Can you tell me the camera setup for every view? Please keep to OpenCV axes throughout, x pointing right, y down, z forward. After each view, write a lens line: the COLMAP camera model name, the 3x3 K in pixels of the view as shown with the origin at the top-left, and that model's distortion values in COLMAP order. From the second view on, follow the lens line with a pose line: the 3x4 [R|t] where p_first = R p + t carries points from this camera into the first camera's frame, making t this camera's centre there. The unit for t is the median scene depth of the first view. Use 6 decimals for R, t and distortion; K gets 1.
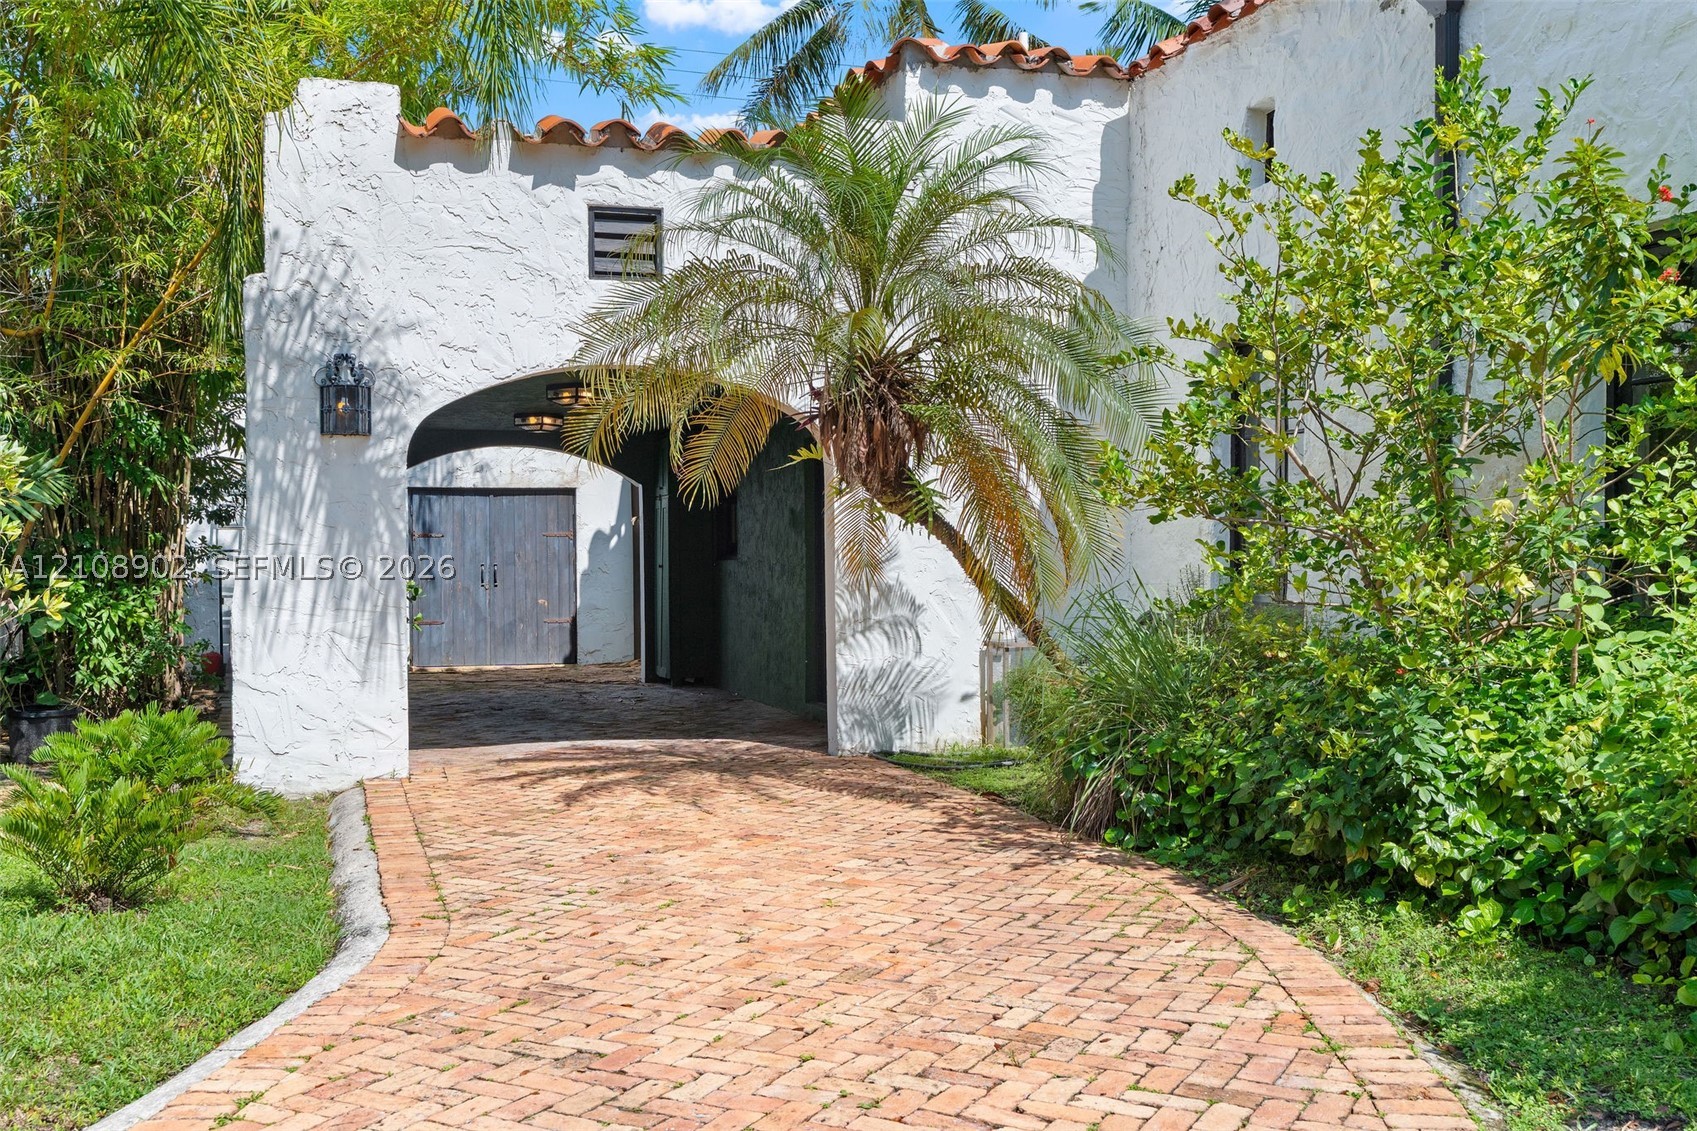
lens RADIAL K [[1688.2, 0, 848.5], [0, 1688.2, 565.5], [0, 0, 1]] dist [0.008310, 0.001190]
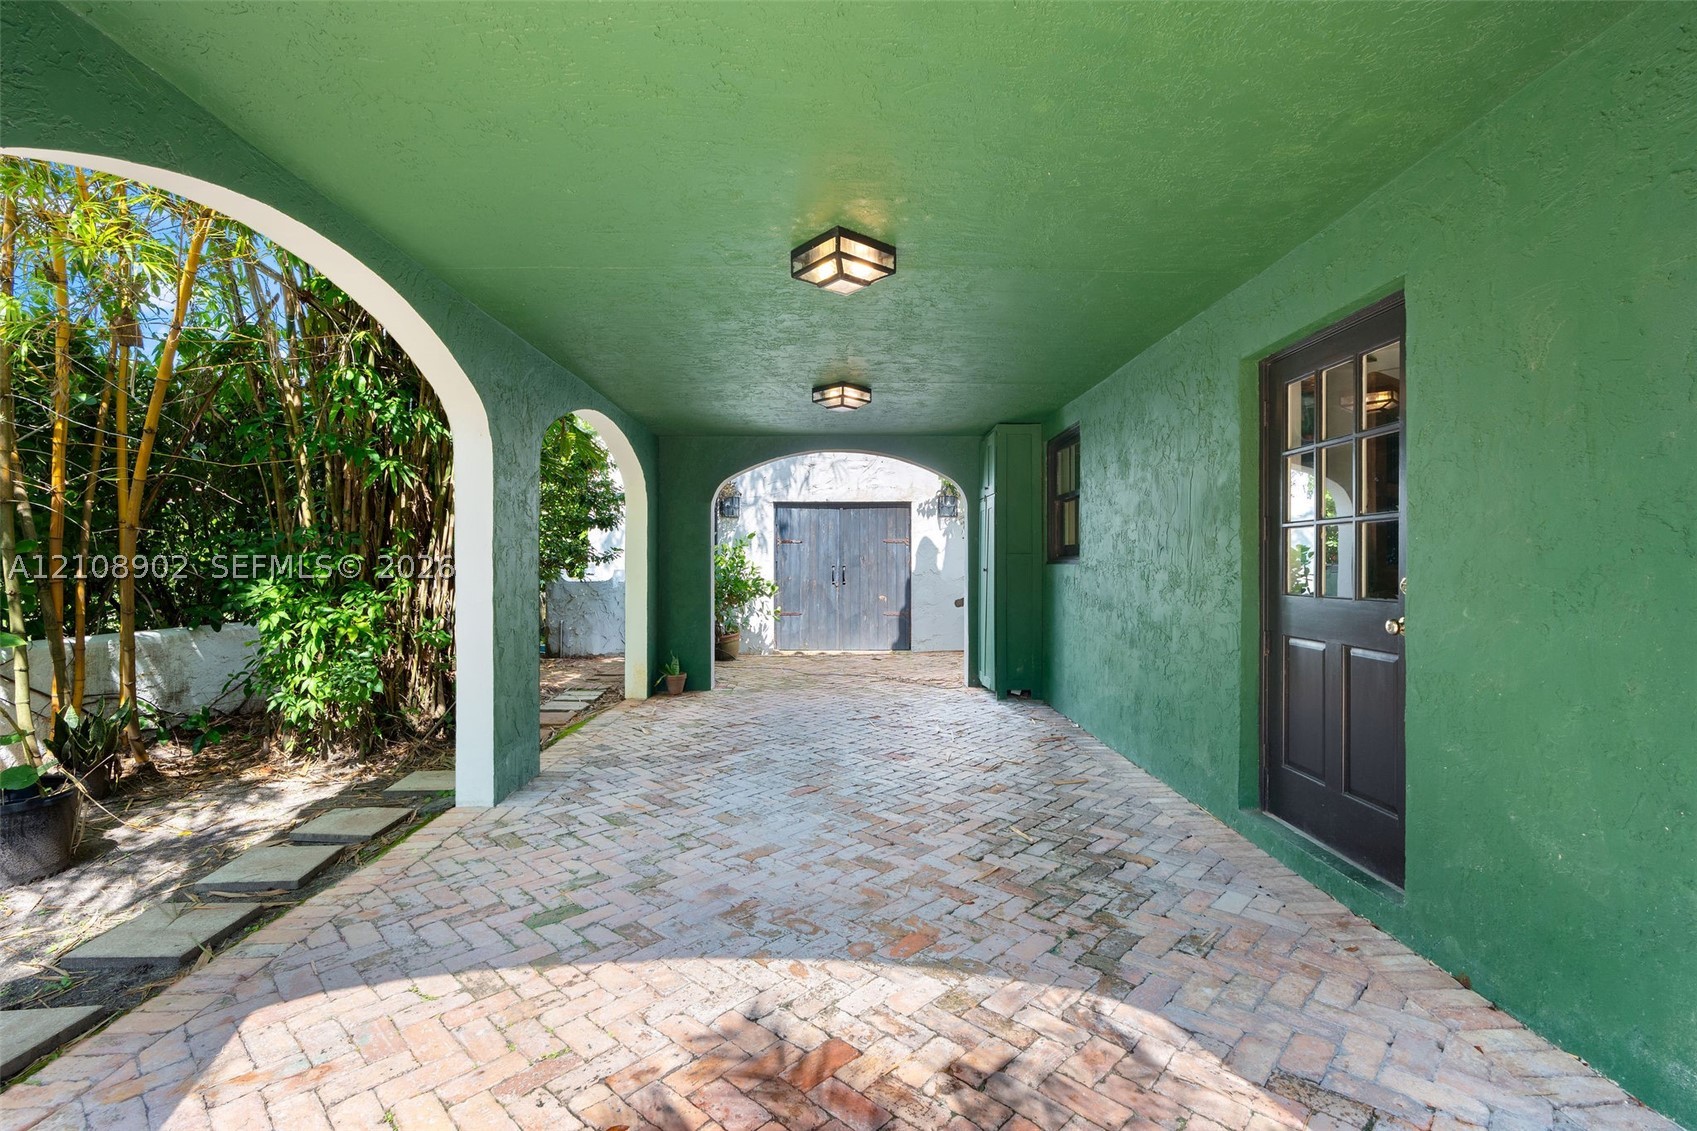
lens RADIAL K [[778.4, 0, 848.5], [0, 778.4, 565.5], [0, 0, 1]] dist [-0.000161, -0.000133]
pose [[0.962604, 0.007974, -0.270794, -0.069865], [-0.007752, 0.999968, 0.001890, -0.002450], [0.270801, 0.000280, 0.962635, 0.582150]]
